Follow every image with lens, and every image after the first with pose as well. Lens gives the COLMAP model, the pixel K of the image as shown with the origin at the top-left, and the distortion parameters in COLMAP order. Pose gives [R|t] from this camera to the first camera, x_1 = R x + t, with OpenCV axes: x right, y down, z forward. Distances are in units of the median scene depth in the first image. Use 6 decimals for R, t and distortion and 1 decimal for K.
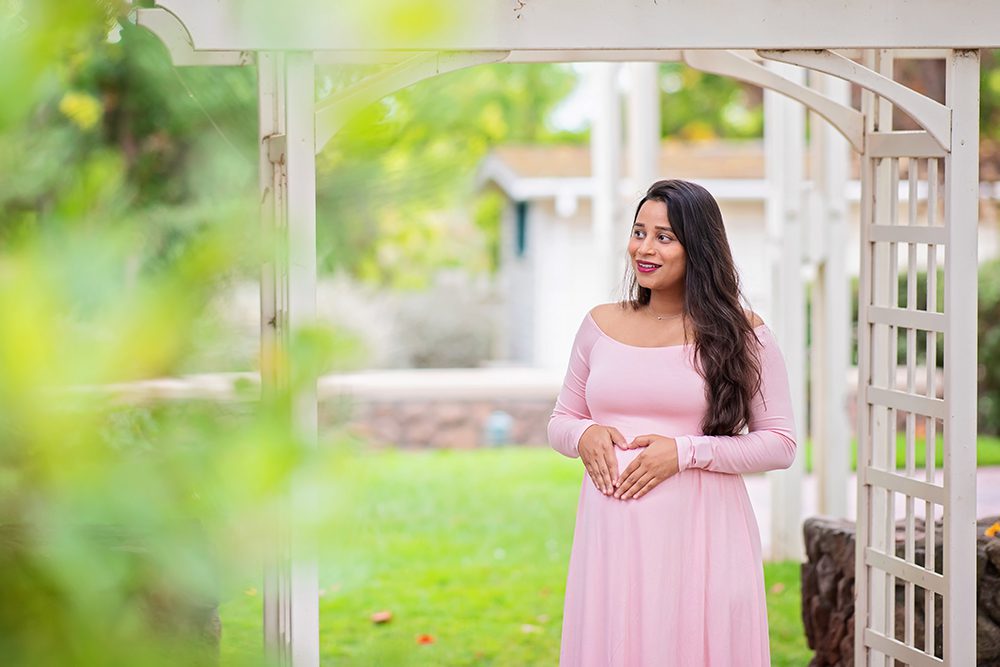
lens RADIAL K [[2918.8, 0, 501.9], [0, 2918.8, 430.2], [0, 0, 1]] dist [-0.016481, 1.317534]
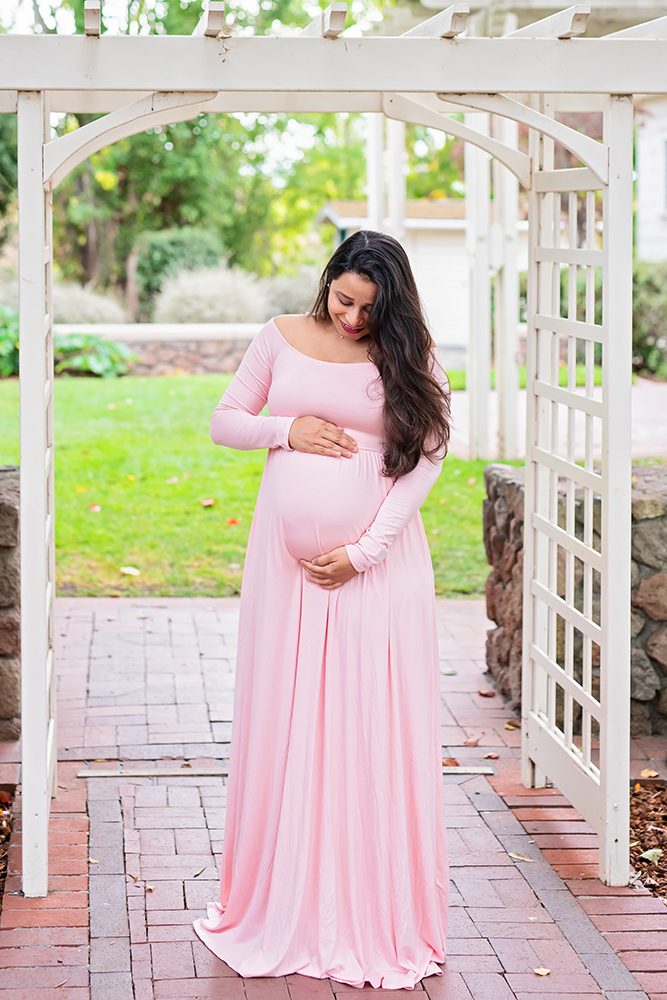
lens RADIAL K [[2918.8, 0, 333.5], [0, 2918.8, 500.0], [0, 0, 1]] dist [-0.016481, 1.317534]
pose [[0.998507, -0.003053, 0.054530, -0.033667], [0.002225, 0.999881, 0.015249, 0.021900], [-0.054570, -0.015105, 0.998396, -0.288169]]
